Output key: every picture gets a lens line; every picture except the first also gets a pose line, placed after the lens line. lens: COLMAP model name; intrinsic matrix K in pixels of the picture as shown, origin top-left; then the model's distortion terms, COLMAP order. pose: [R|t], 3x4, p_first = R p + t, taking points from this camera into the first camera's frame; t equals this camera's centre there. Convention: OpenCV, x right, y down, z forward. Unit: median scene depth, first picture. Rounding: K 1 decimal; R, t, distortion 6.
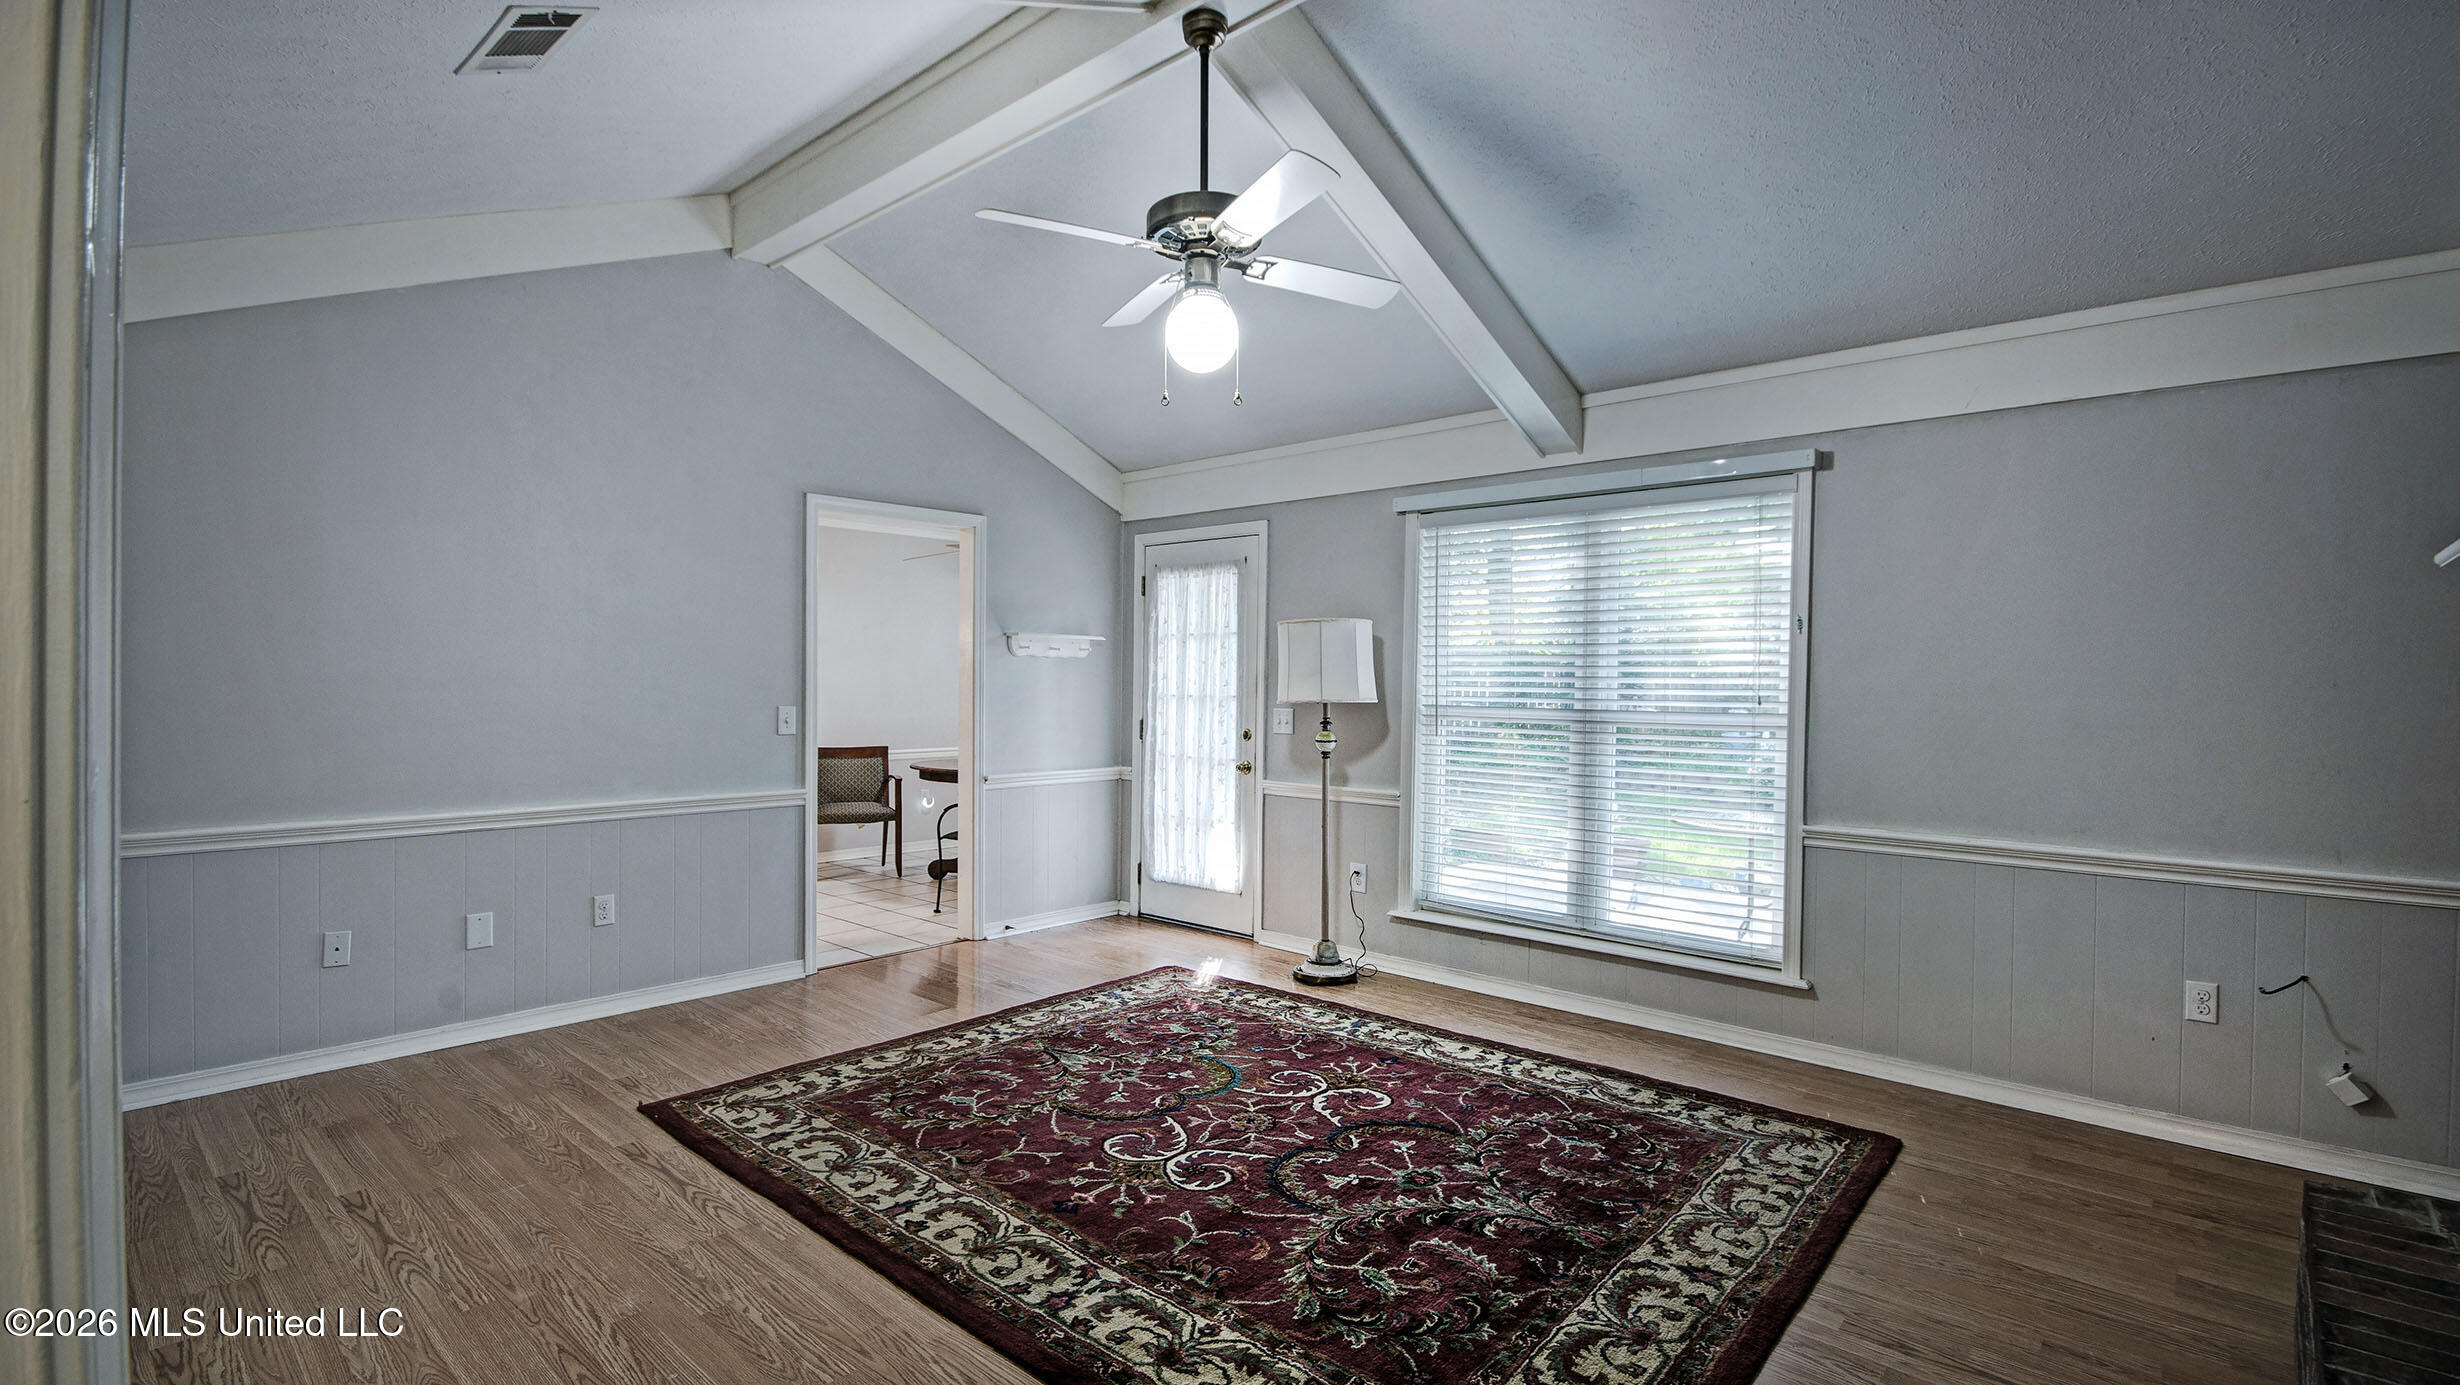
lens RADIAL K [[1129.6, 0, 1218.2], [0, 1129.6, 696.0], [0, 0, 1]] dist [-0.008733, 0.001335]
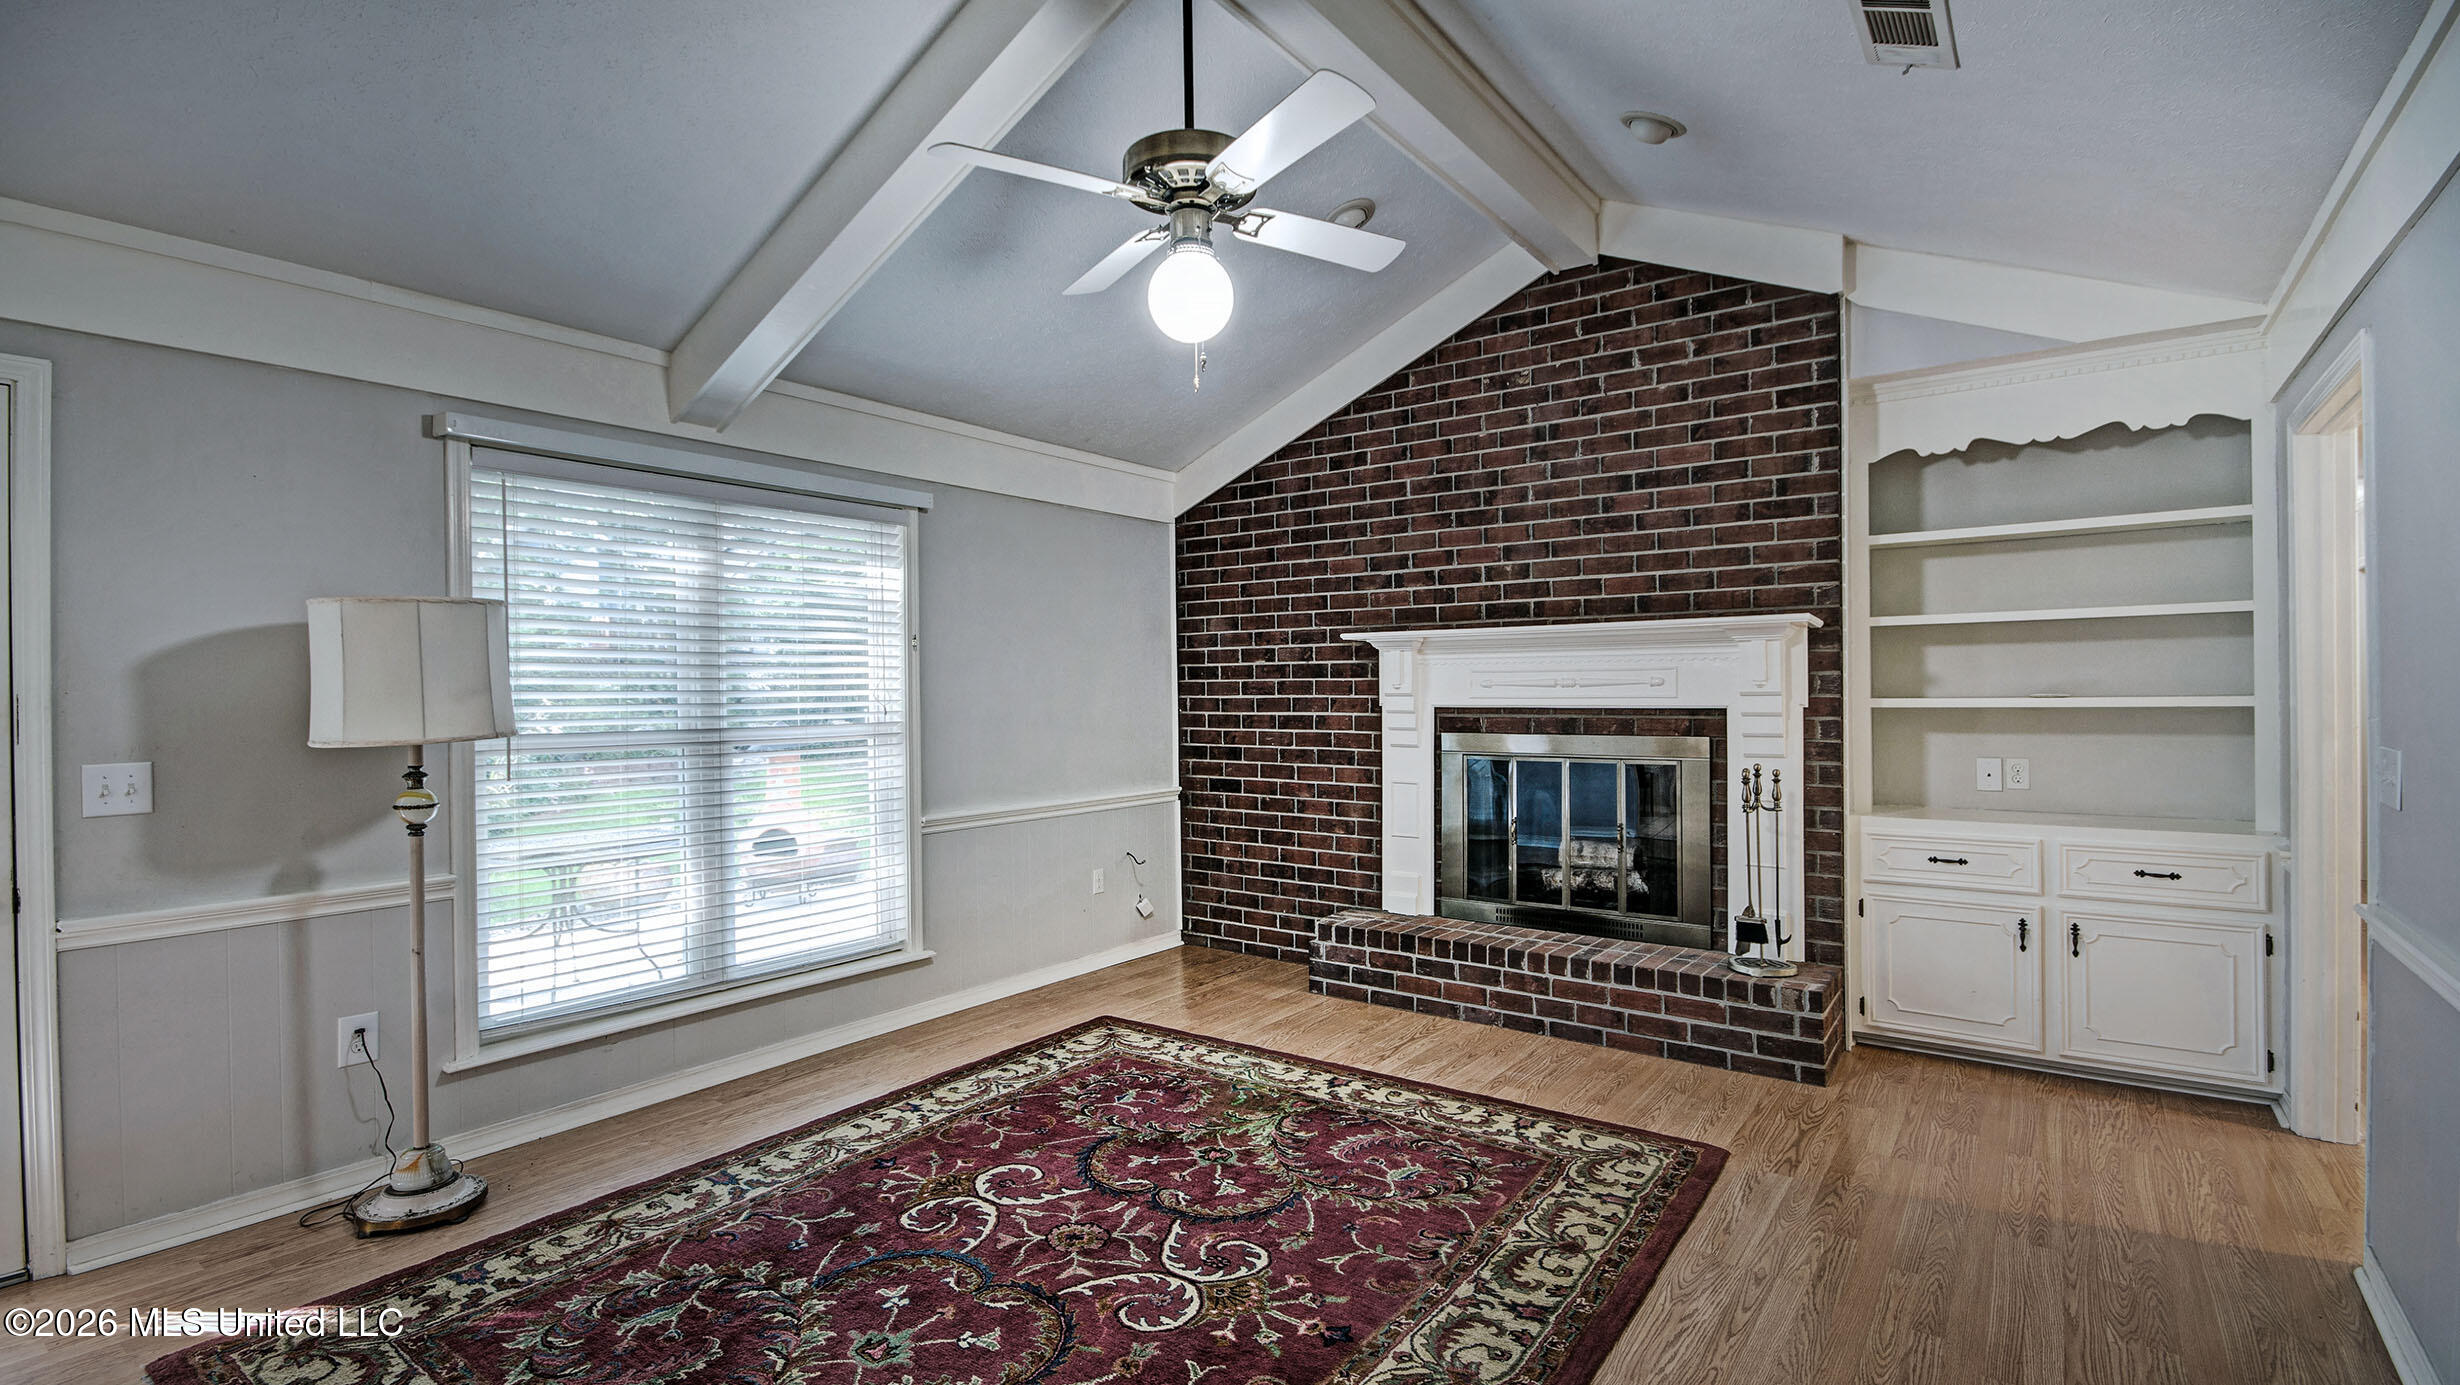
lens RADIAL K [[1129.6, 0, 1225.0], [0, 1129.6, 692.5], [0, 0, 1]] dist [-0.008733, 0.001335]
pose [[-0.107118, -0.013803, 0.994151, -0.773274], [0.020013, 0.999671, 0.016036, -0.029193], [-0.994045, 0.021613, -0.106806, 0.949287]]
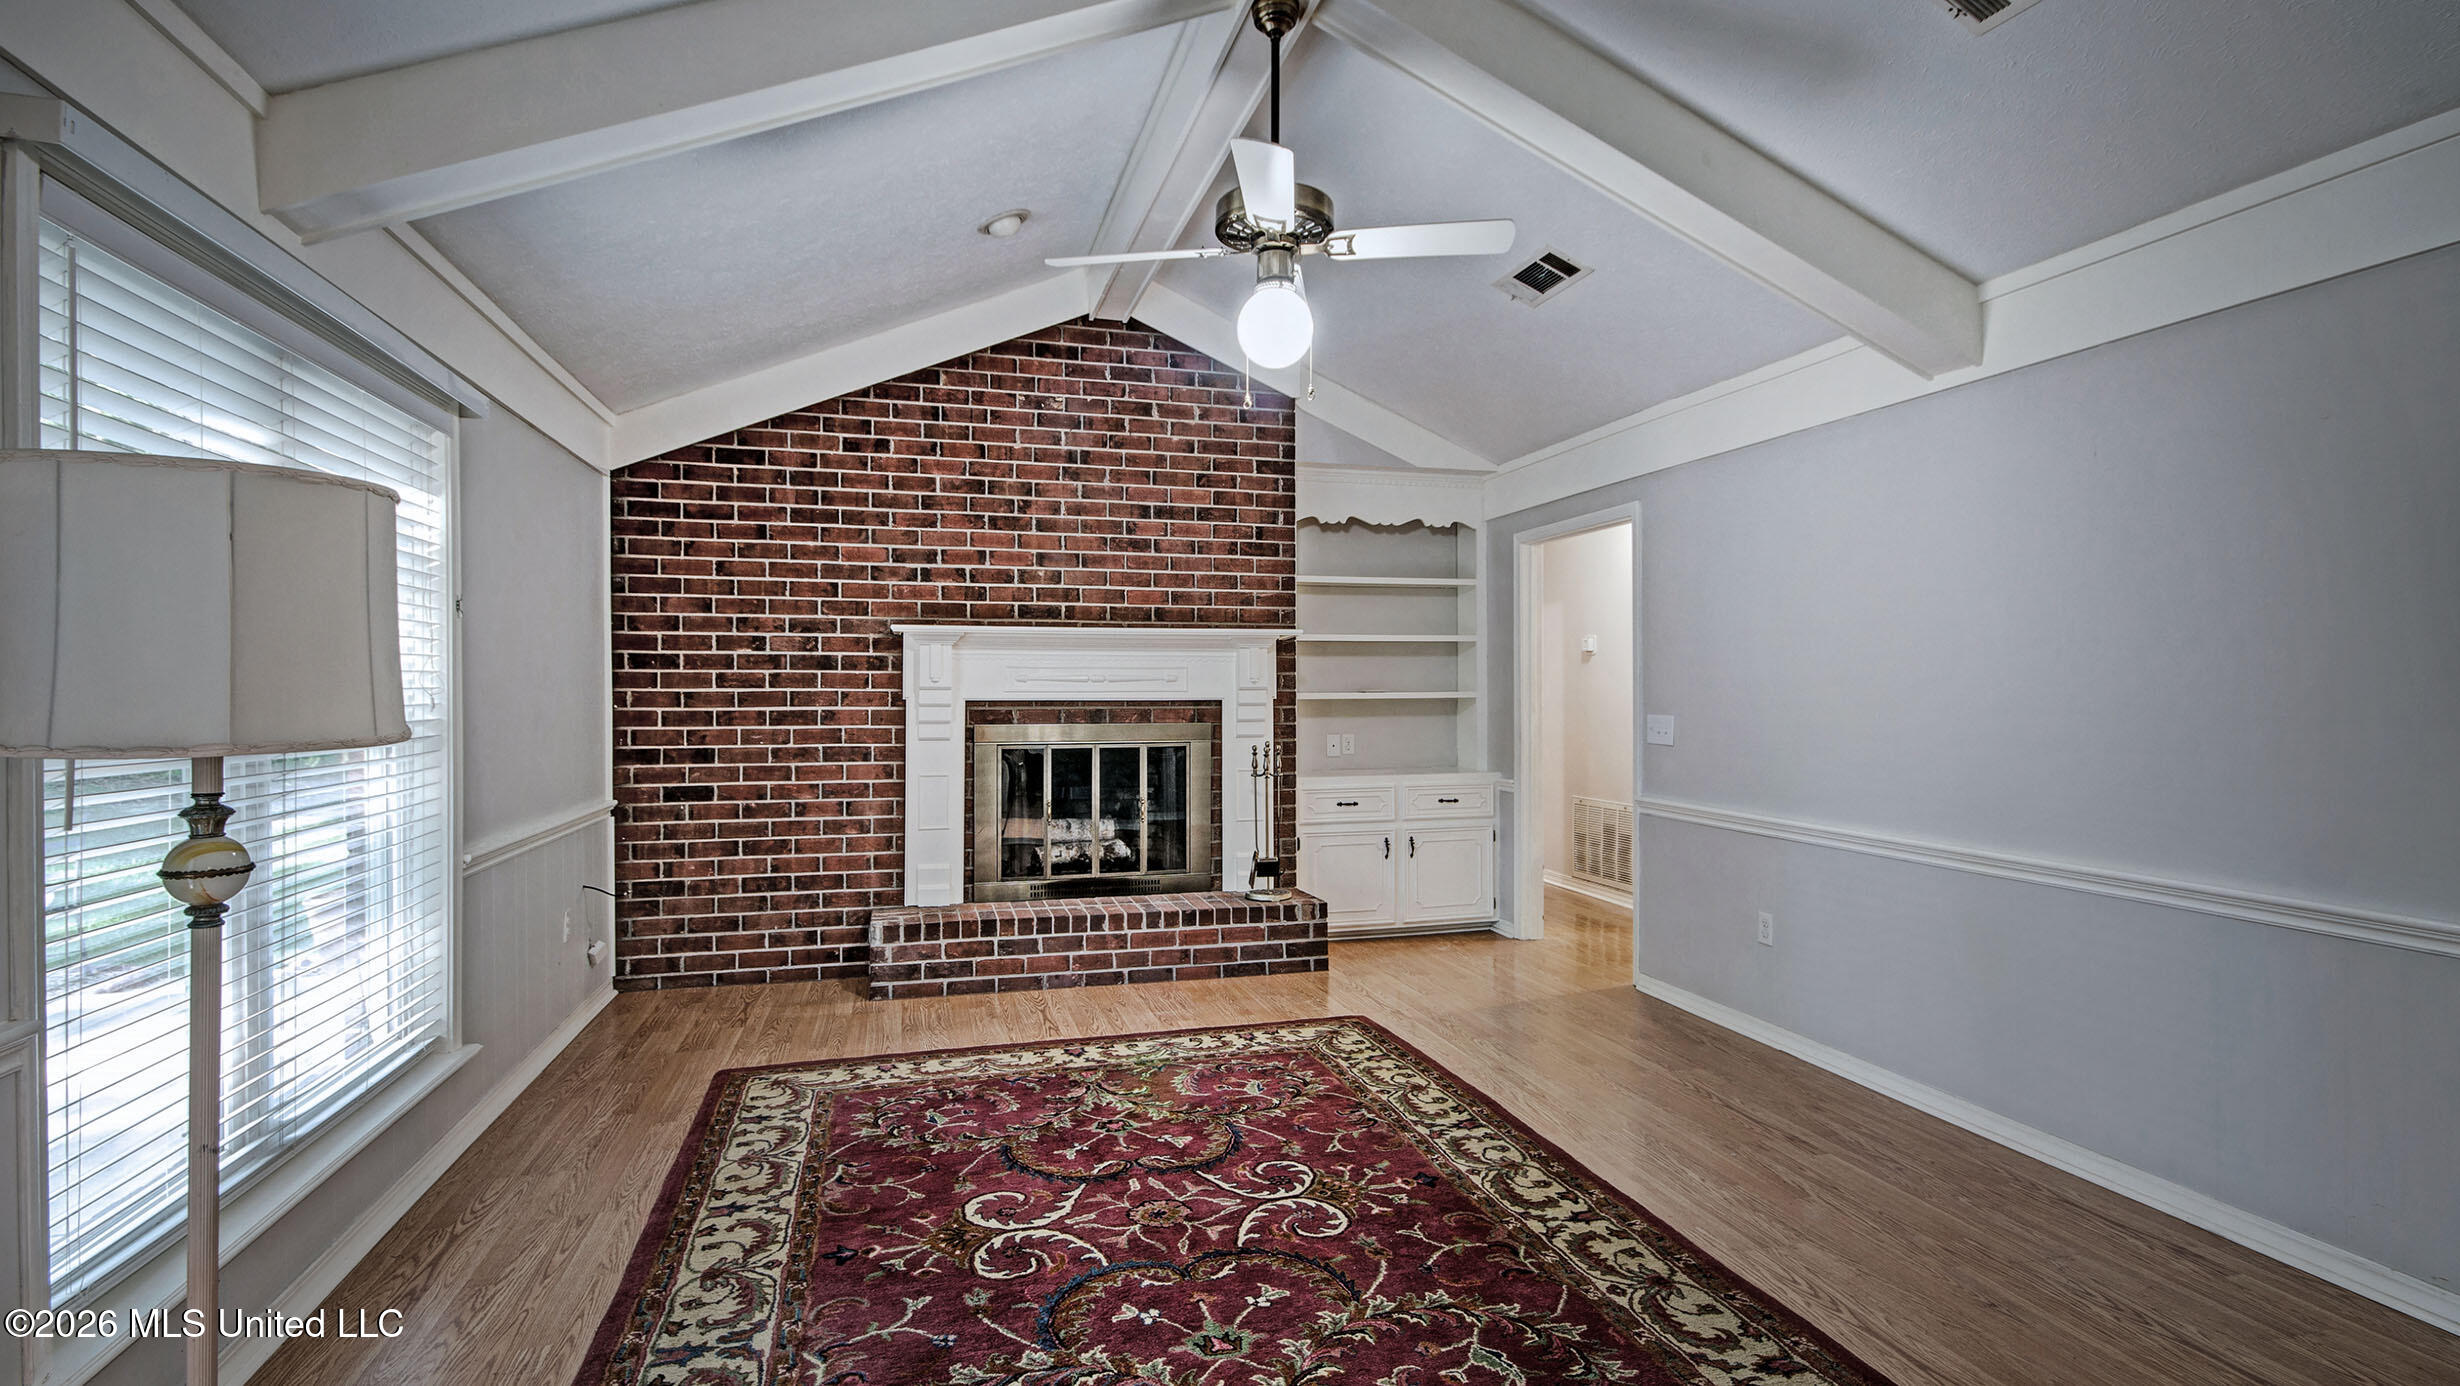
lens RADIAL K [[1132.4, 0, 1228.5], [0, 1132.4, 685.7], [0, 0, 1]] dist [0.008111, -0.000306]
pose [[-0.847783, -0.009014, 0.530267, -0.442233], [-0.002327, 0.999909, 0.013277, -0.021775], [-0.530339, 0.010022, -0.847727, 1.637237]]
